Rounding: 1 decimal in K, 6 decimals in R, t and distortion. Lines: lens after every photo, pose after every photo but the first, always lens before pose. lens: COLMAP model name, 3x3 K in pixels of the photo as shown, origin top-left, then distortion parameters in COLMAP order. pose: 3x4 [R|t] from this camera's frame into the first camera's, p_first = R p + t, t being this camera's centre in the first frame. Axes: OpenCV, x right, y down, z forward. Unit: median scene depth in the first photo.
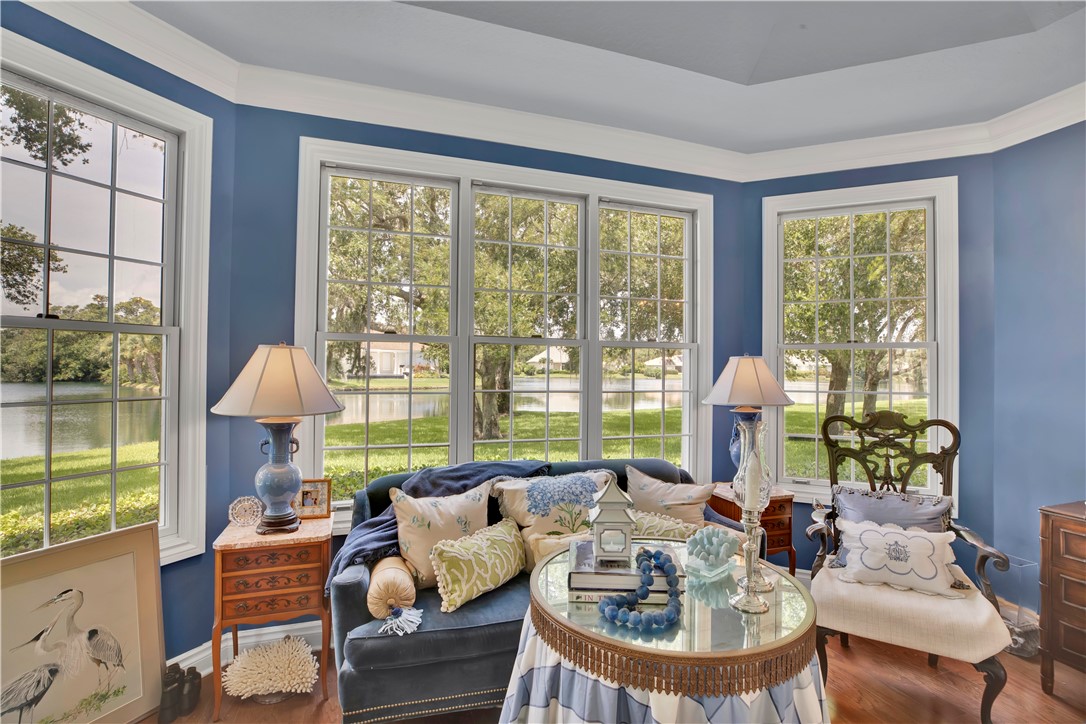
lens RADIAL K [[498.3, 0, 543.0], [0, 498.3, 362.0], [0, 0, 1]] dist [-0.030353, 0.000815]
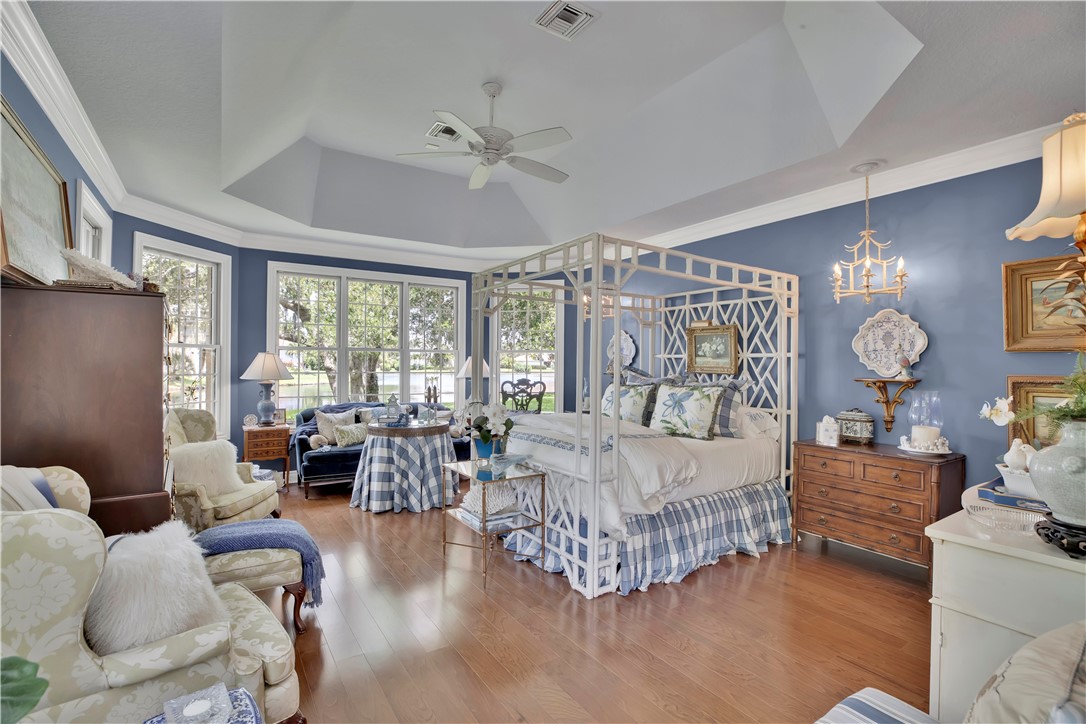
lens RADIAL K [[498.3, 0, 543.0], [0, 498.3, 362.0], [0, 0, 1]] dist [-0.030353, 0.000815]
pose [[0.969123, -0.003449, 0.246553, 0.188025], [0.001478, 0.999965, 0.008178, -0.004849], [-0.246572, -0.007561, 0.969095, -1.618349]]
